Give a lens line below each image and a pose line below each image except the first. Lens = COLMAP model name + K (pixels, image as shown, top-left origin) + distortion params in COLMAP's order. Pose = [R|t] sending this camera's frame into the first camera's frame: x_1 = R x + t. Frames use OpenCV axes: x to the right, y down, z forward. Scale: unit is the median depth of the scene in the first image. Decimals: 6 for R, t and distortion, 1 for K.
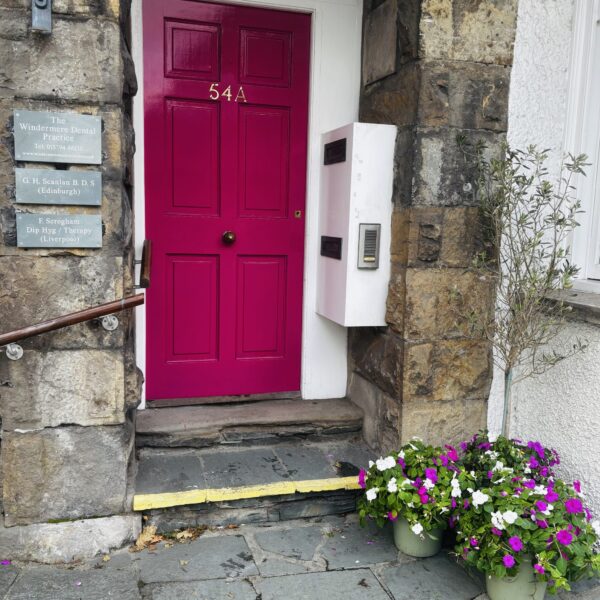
lens RADIAL K [[683.5, 0, 299.2], [0, 683.5, 300.9], [0, 0, 1]] dist [0.029280, 0.000000]
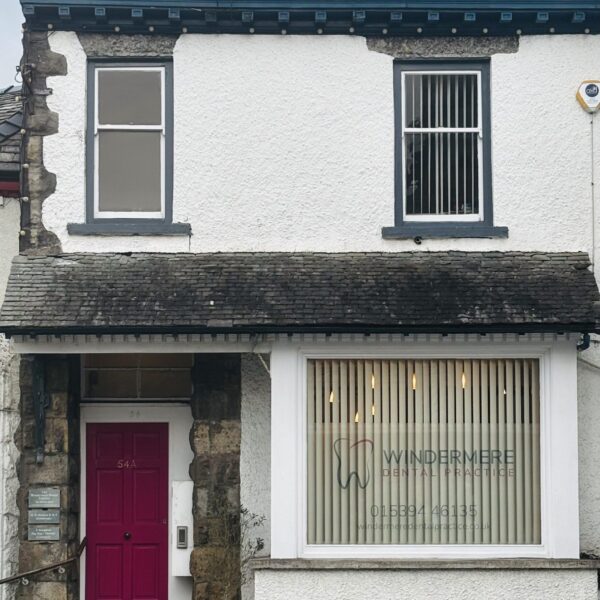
lens RADIAL K [[1755.2, 0, 300.2], [0, 1755.2, 300.2], [0, 0, 1]] dist [0.124624, 0.000000]
pose [[0.973709, -0.052099, -0.221757, 2.032058], [0.000058, 0.973551, -0.228471, 0.538181], [0.227795, 0.222452, 0.947958, -5.074835]]
